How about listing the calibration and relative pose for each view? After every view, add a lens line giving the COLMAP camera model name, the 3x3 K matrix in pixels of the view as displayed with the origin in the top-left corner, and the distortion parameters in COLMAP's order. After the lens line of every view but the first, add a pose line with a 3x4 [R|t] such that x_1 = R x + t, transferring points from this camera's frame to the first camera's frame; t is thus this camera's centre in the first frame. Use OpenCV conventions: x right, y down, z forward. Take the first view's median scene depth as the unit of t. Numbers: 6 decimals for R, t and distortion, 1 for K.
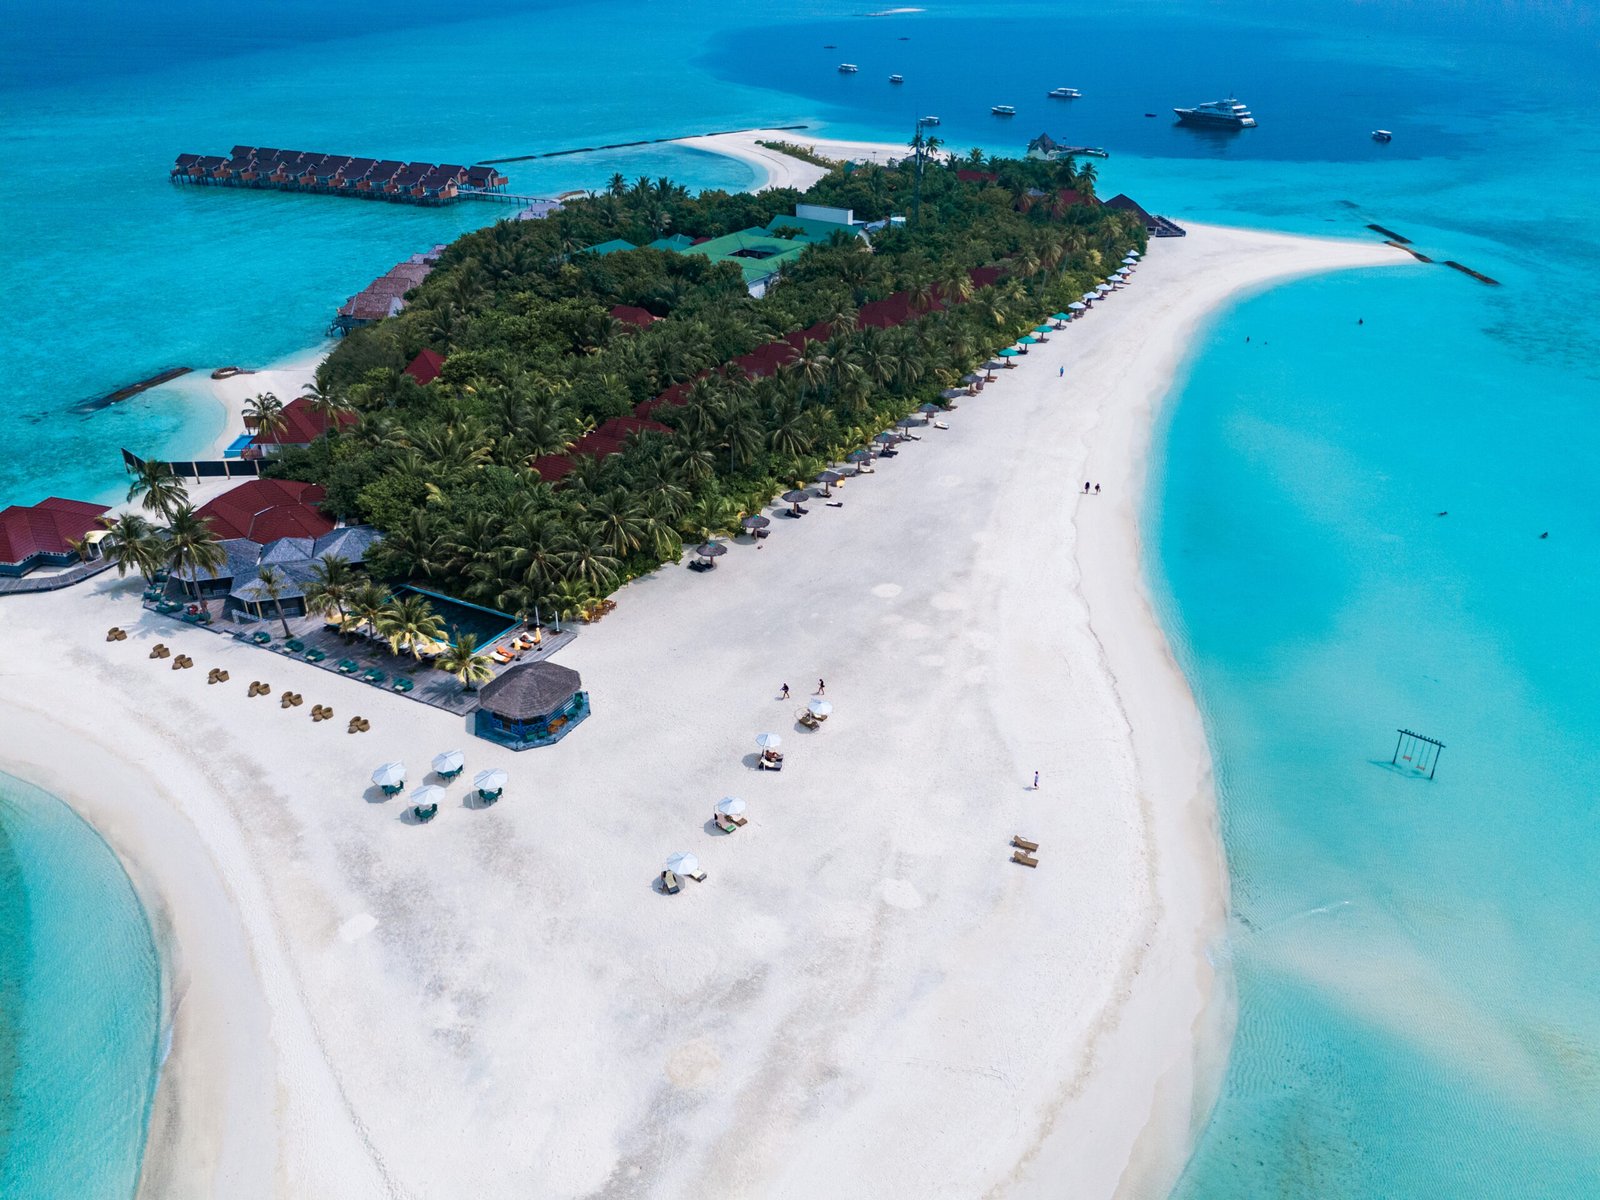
lens RADIAL K [[1224.4, 0, 800.0], [0, 1224.4, 600.0], [0, 0, 1]] dist [0.089309, -0.101761]
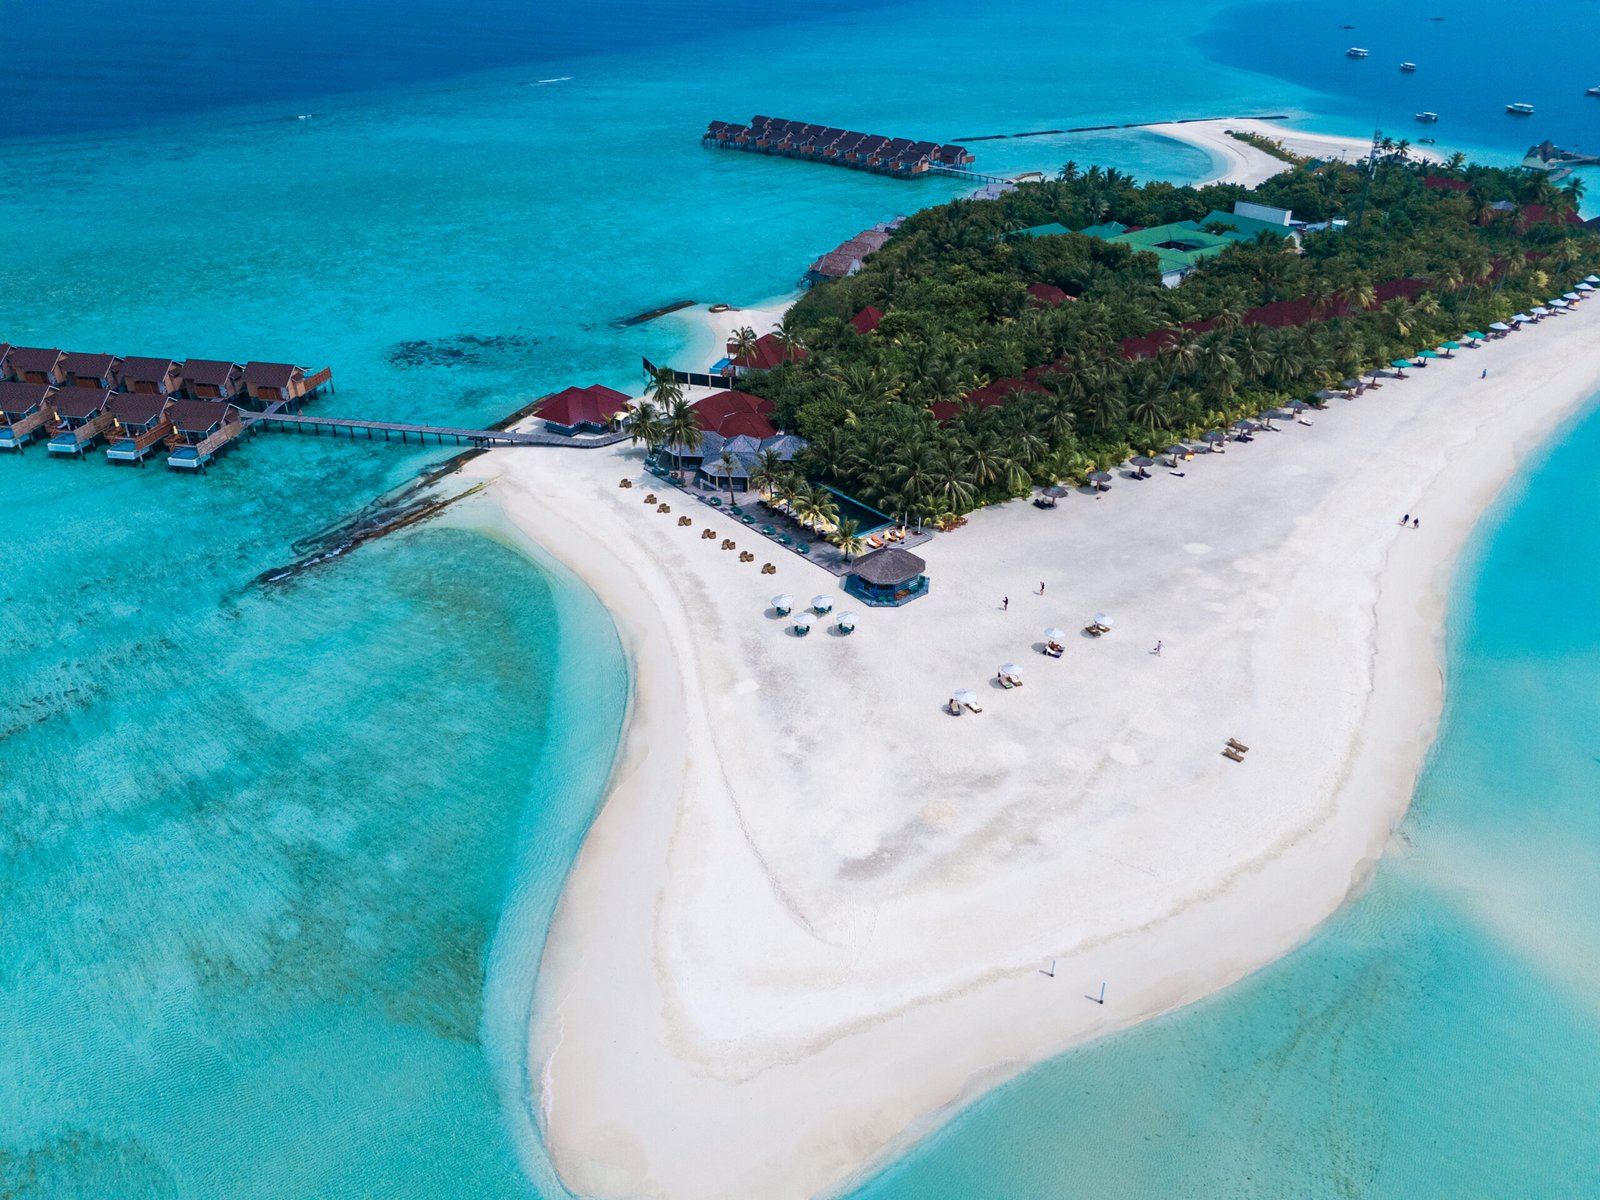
lens RADIAL K [[1224.4, 0, 800.0], [0, 1224.4, 600.0], [0, 0, 1]] dist [0.089309, -0.101761]
pose [[0.931967, 0.181428, -0.313881, 0.078687], [-0.173542, 0.983392, 0.053138, 0.035965], [0.318308, 0.004949, 0.947974, -0.202364]]
